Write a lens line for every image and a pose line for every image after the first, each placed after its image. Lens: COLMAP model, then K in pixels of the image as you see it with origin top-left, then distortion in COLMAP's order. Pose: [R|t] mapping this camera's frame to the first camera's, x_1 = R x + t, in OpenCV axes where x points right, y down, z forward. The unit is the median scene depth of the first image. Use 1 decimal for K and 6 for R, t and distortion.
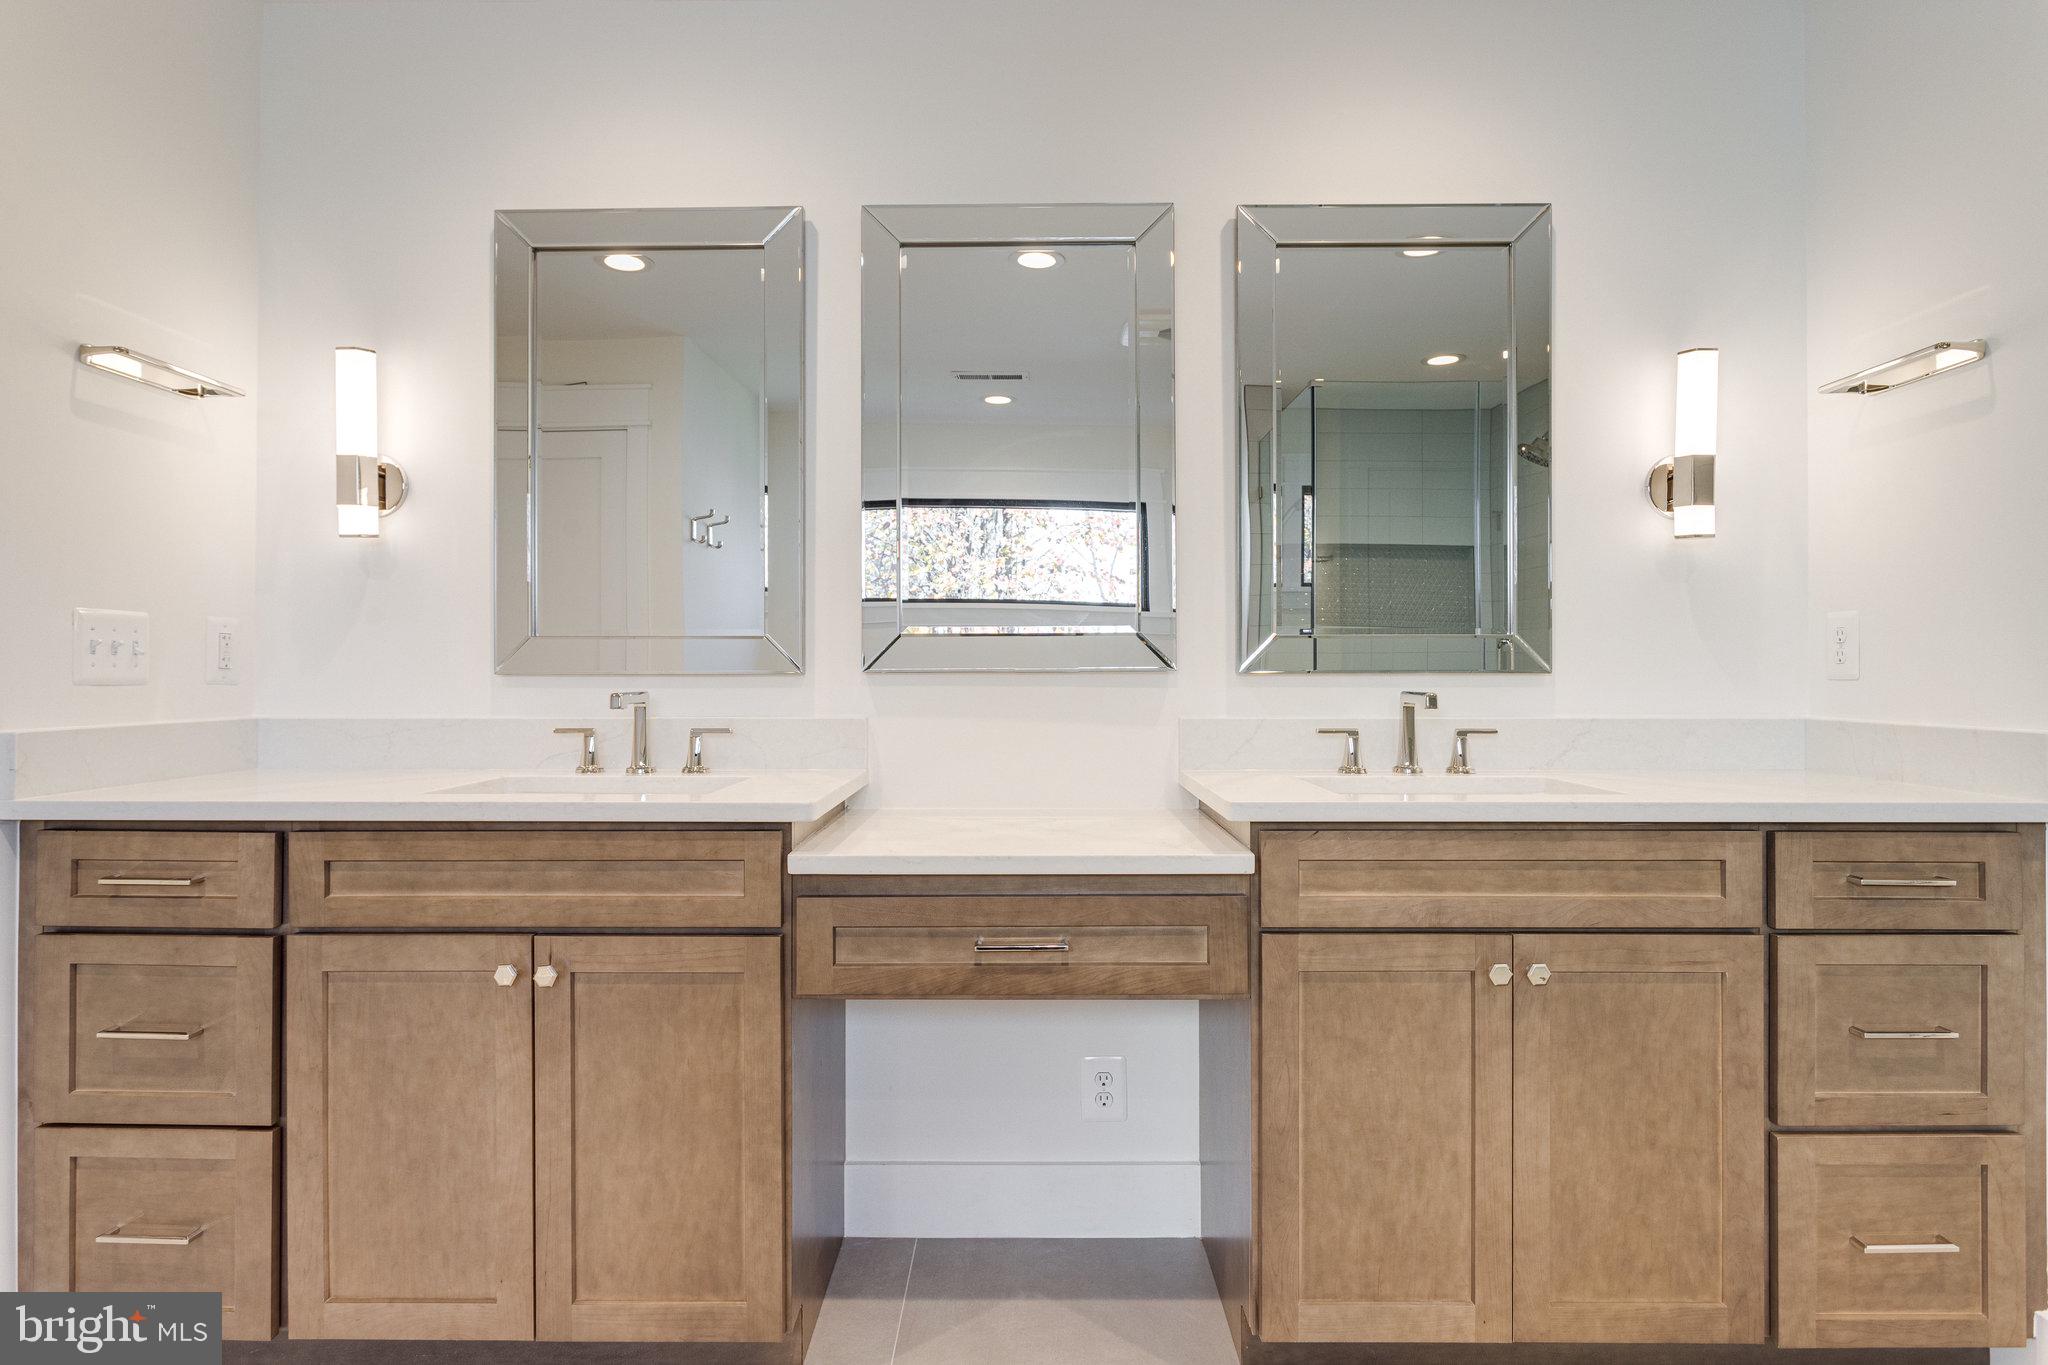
lens RADIAL K [[1162.7, 0, 1025.7], [0, 1162.7, 646.0], [0, 0, 1]] dist [-0.021330, 0.017343]
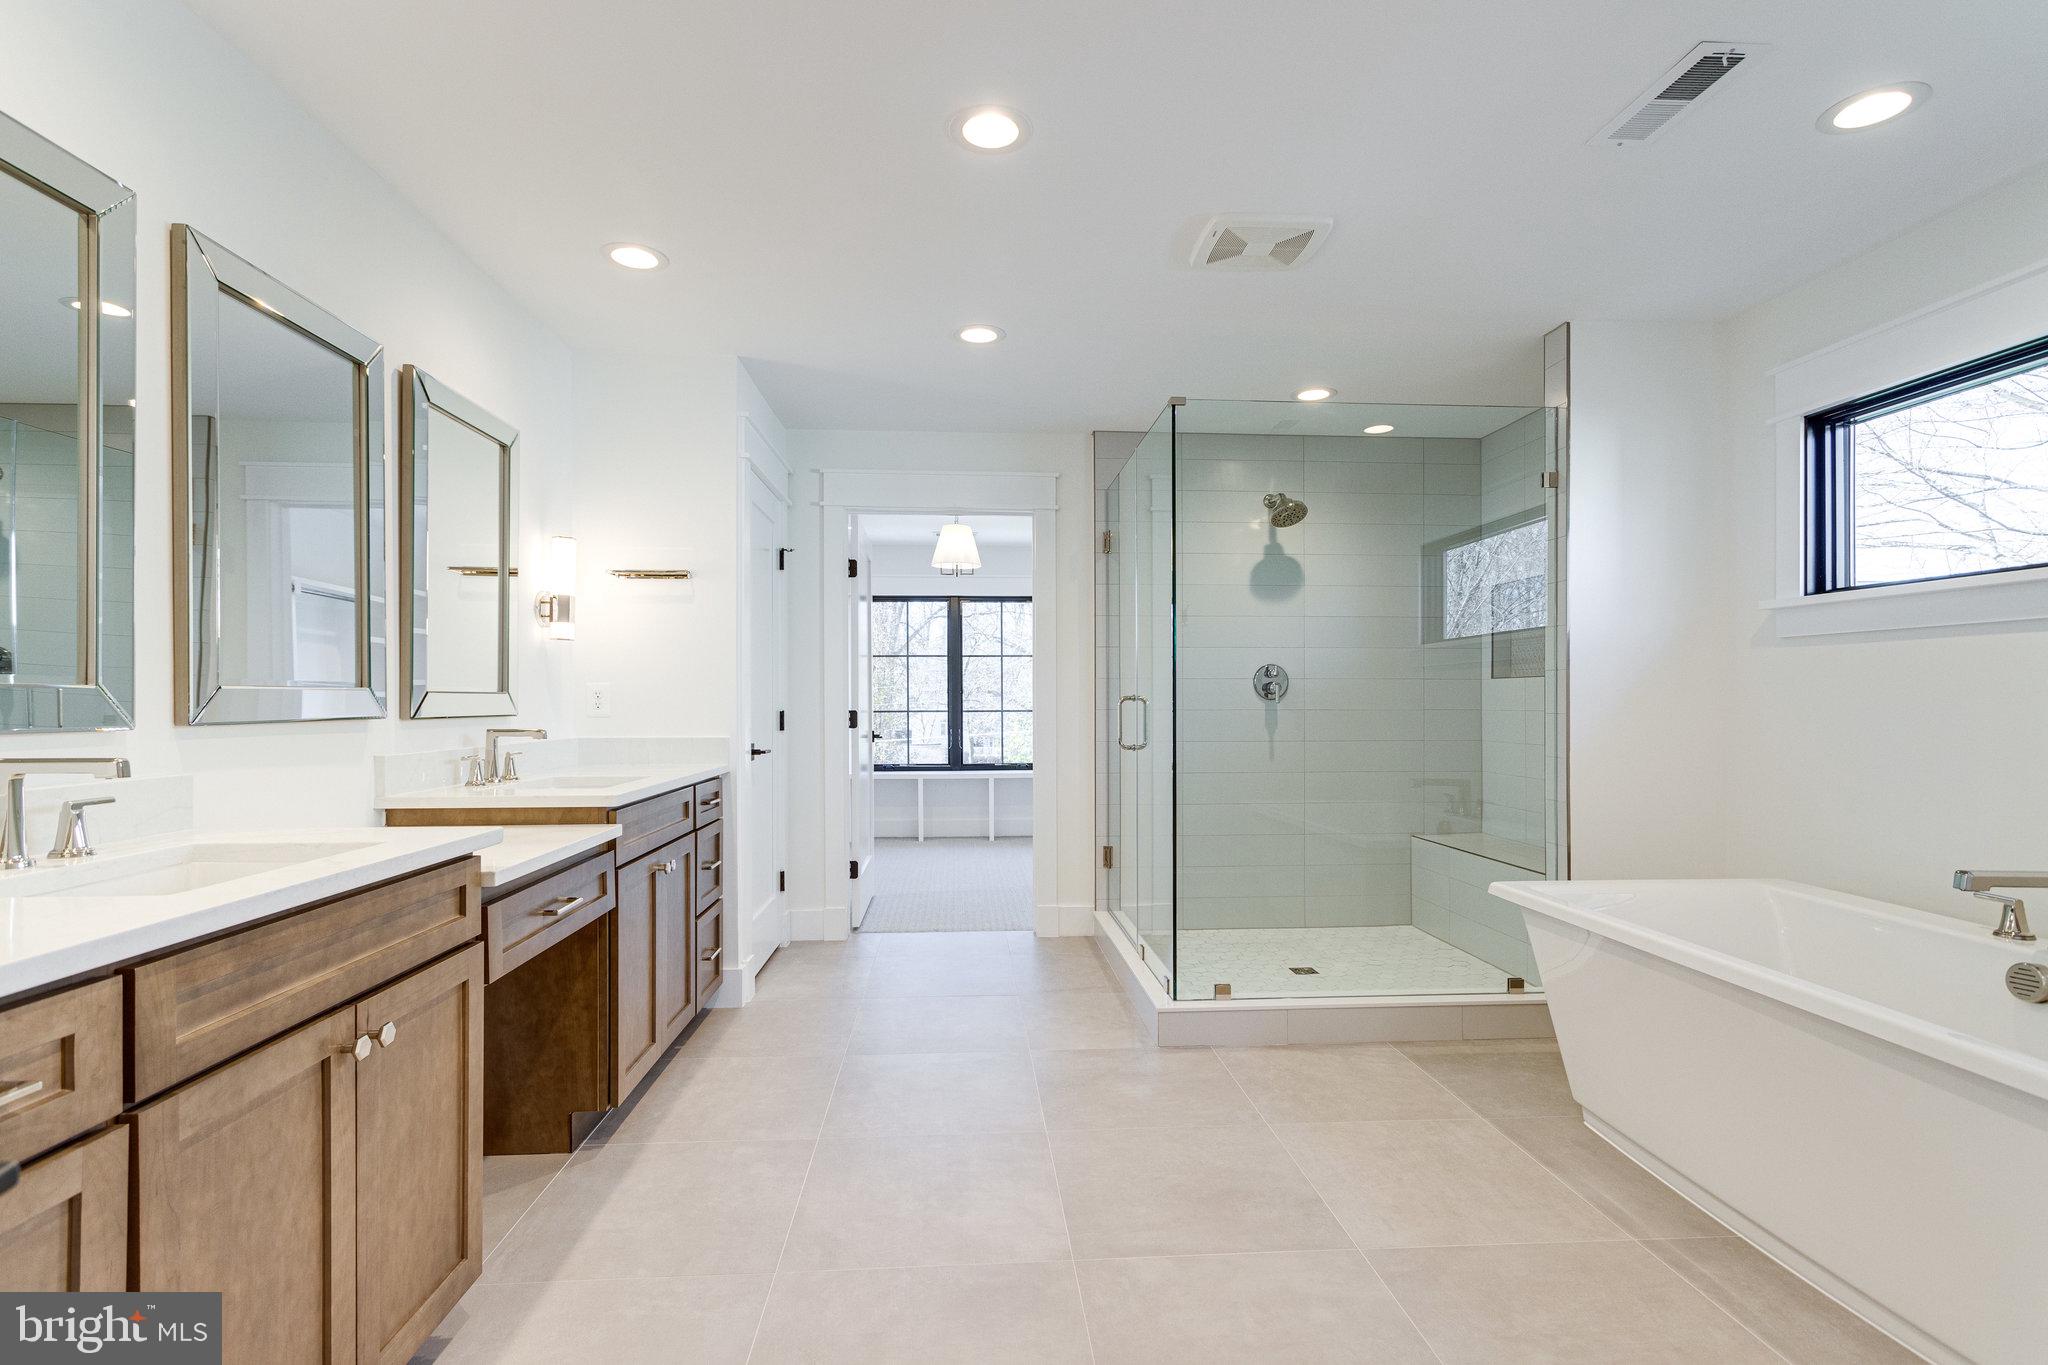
lens RADIAL K [[1003.1, 0, 1028.5], [0, 1003.1, 701.4], [0, 0, 1]] dist [0.001734, 0.000217]
pose [[-0.084753, 0.000954, 0.996402, -1.294905], [-0.009799, 0.999950, -0.001790, -0.005927], [-0.996354, -0.009916, -0.084740, 0.511551]]
